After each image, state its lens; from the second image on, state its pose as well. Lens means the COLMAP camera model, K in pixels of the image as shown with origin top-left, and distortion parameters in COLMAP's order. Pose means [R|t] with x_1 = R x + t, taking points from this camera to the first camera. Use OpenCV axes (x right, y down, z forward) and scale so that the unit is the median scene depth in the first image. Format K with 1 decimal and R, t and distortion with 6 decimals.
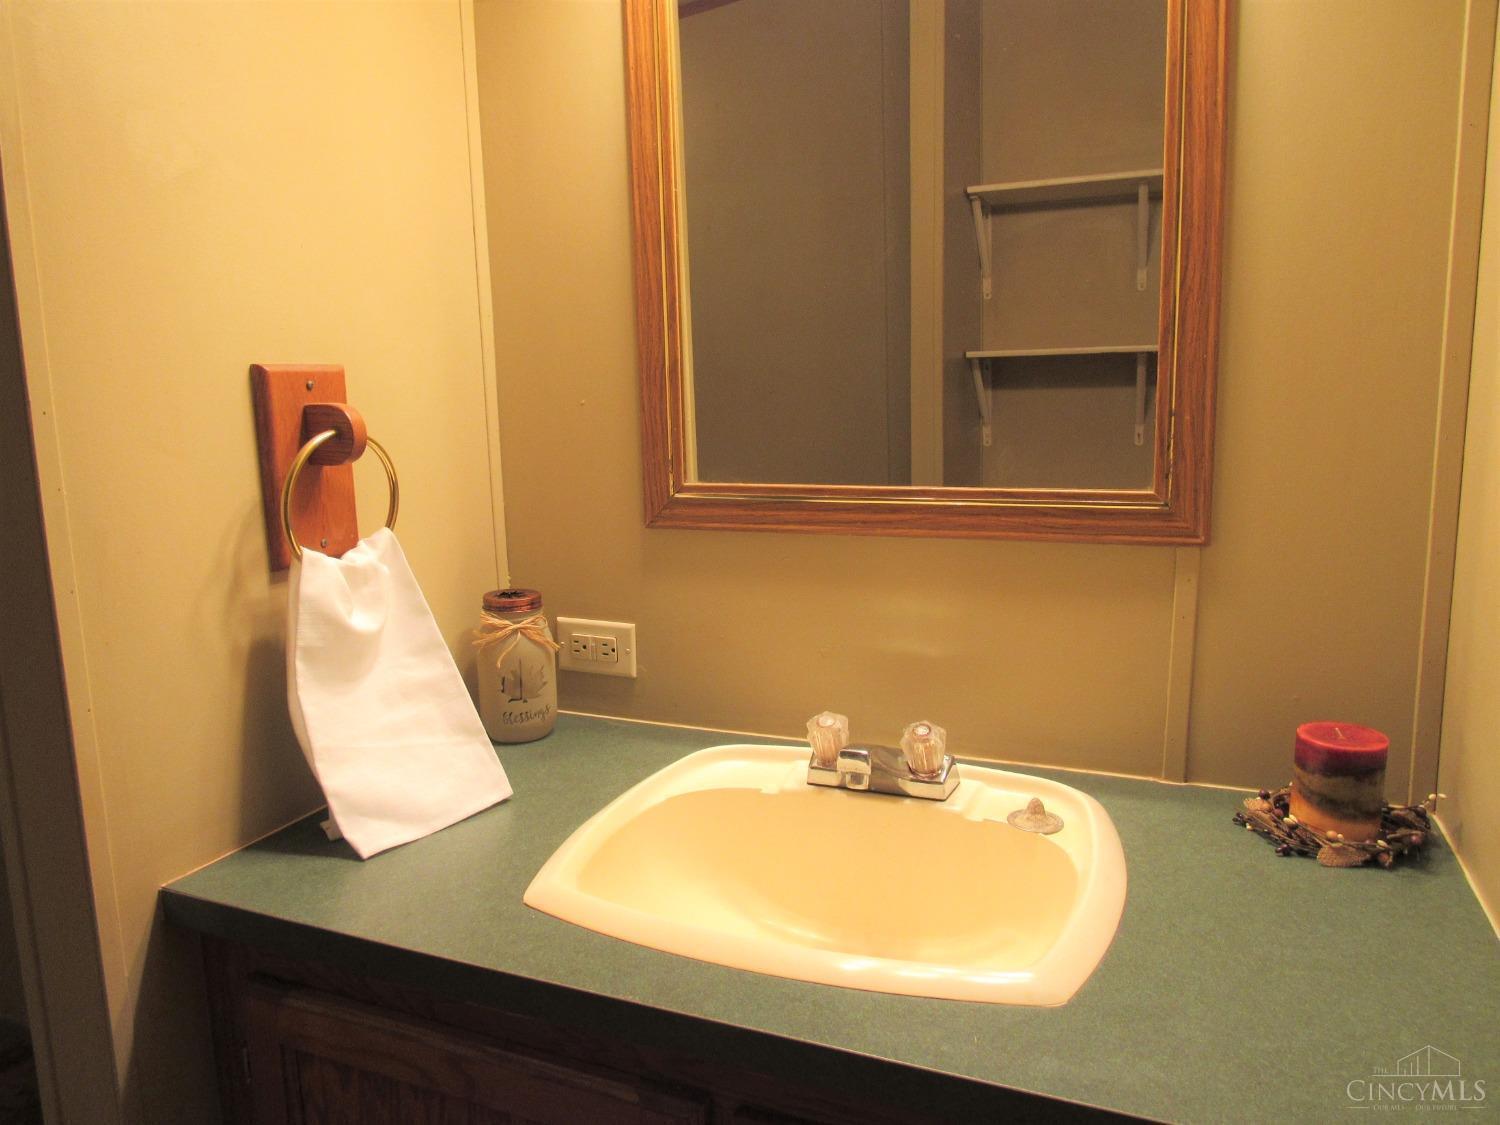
lens RADIAL K [[1054.3, 0, 791.0], [0, 1054.3, 564.8], [0, 0, 1]] dist [-0.027982, -0.004842]
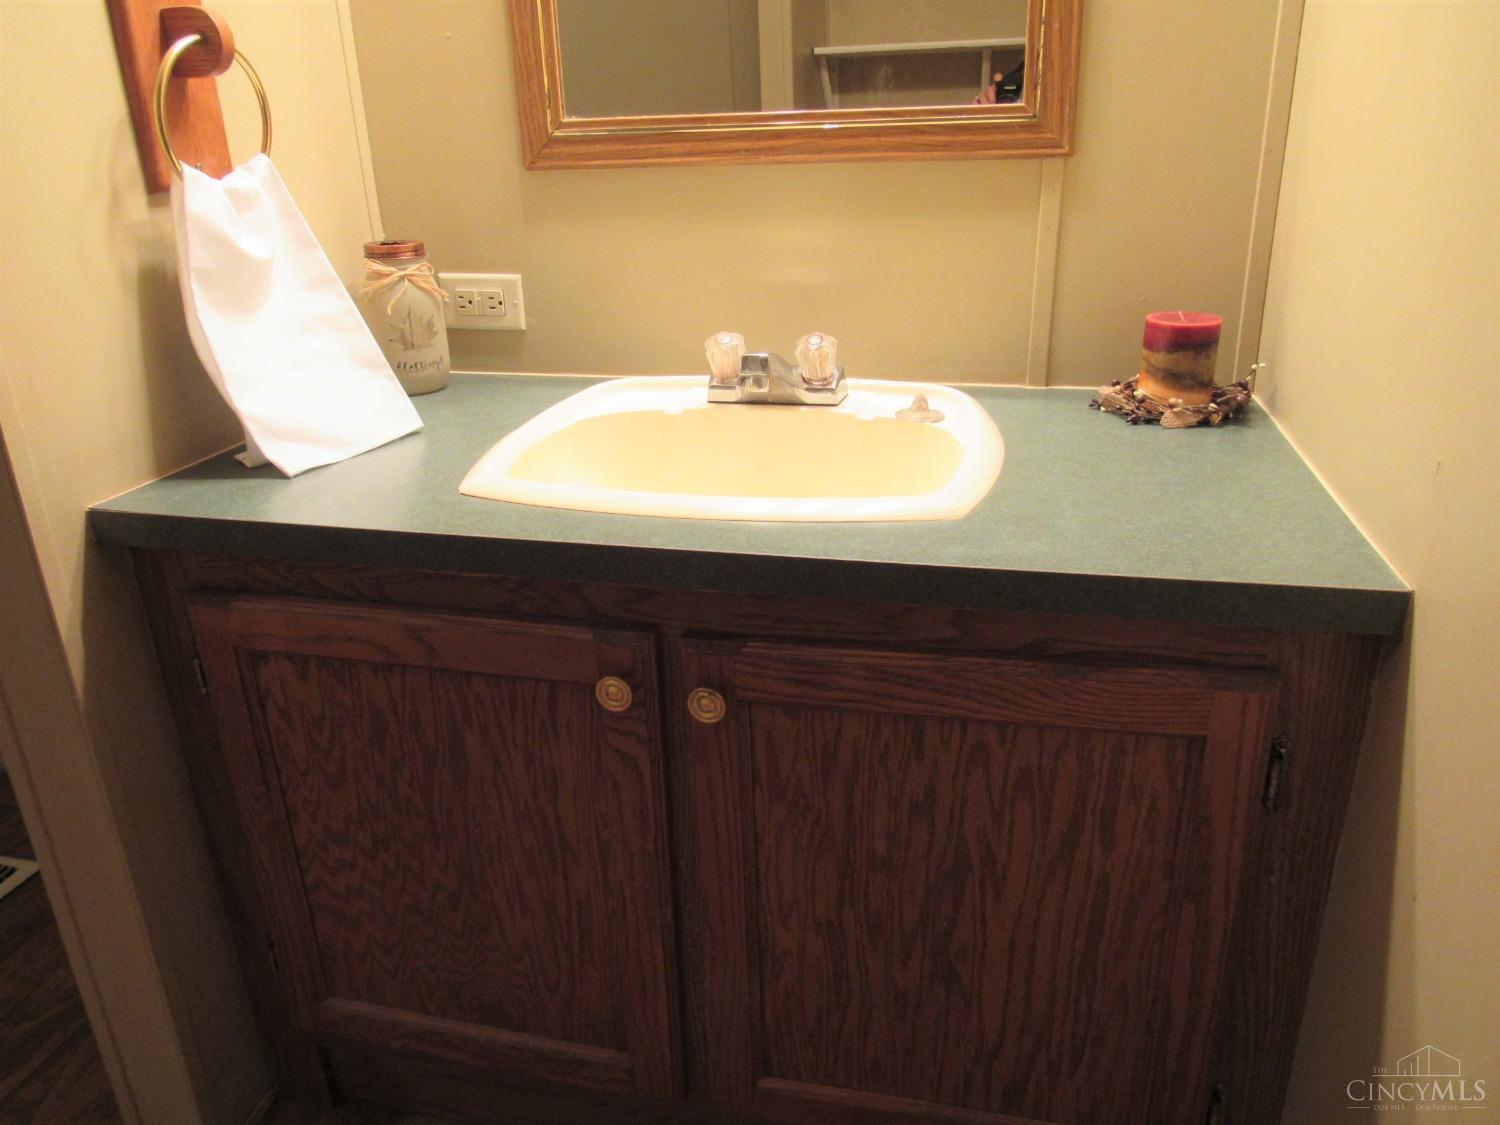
lens RADIAL K [[1054.3, 0, 791.0], [0, 1054.3, 564.8], [0, 0, 1]] dist [-0.027982, -0.004842]
pose [[0.987393, -0.065816, 0.143955, -0.069812], [0.033204, 0.975344, 0.218177, 0.146119], [-0.154765, -0.210647, 0.965233, -0.083646]]
